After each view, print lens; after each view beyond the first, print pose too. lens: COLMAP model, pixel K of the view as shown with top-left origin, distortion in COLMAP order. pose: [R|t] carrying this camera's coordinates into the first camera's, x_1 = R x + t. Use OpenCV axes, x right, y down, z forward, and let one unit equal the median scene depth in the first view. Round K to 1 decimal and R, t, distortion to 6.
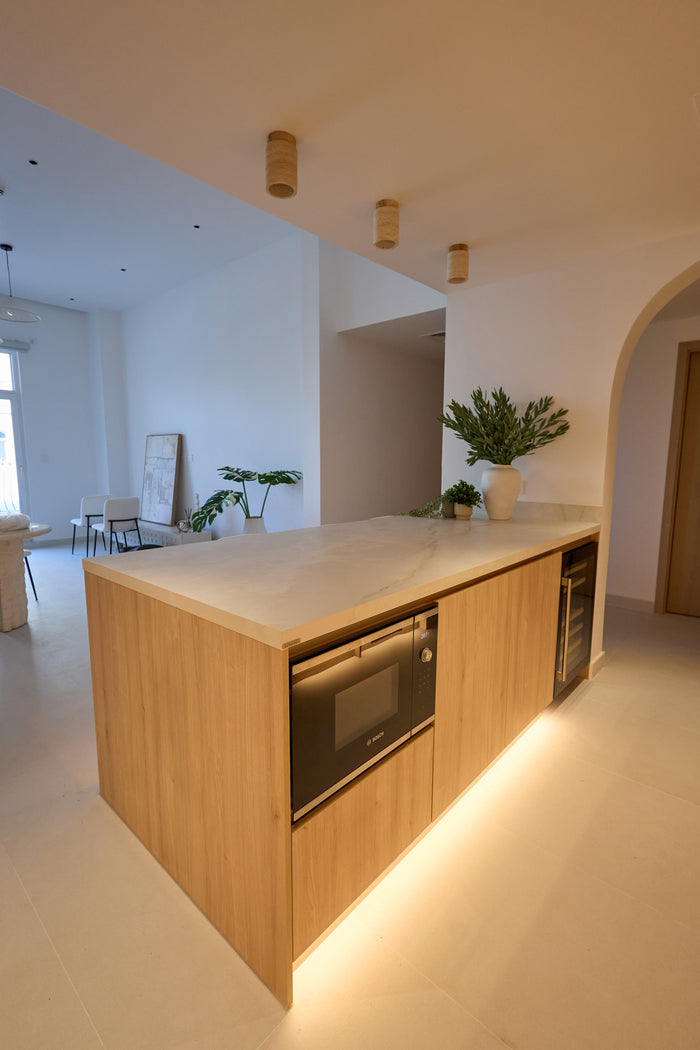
lens RADIAL K [[479.8, 0, 365.5], [0, 479.8, 527.2], [0, 0, 1]] dist [0.002136, -0.001093]
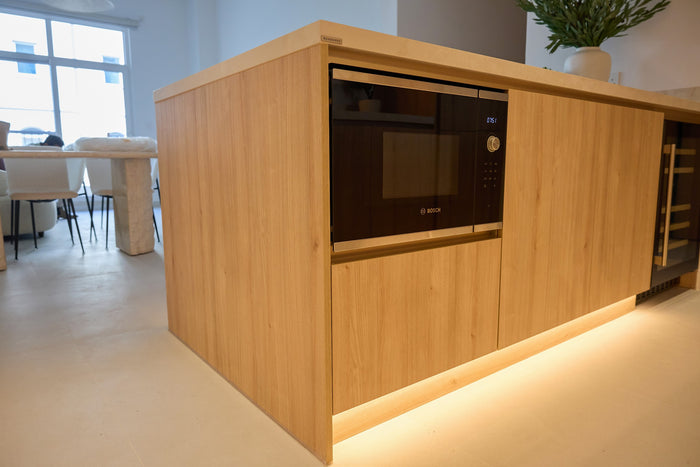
lens RADIAL K [[479.0, 0, 362.5], [0, 479.0, 233.0], [0, 0, 1]] dist [-0.007759, -0.000367]
pose [[0.983260, 0.013673, -0.181693, 0.043725], [-0.013482, 0.999906, 0.002285, 0.357705], [0.181707, 0.000203, 0.983353, 0.068791]]
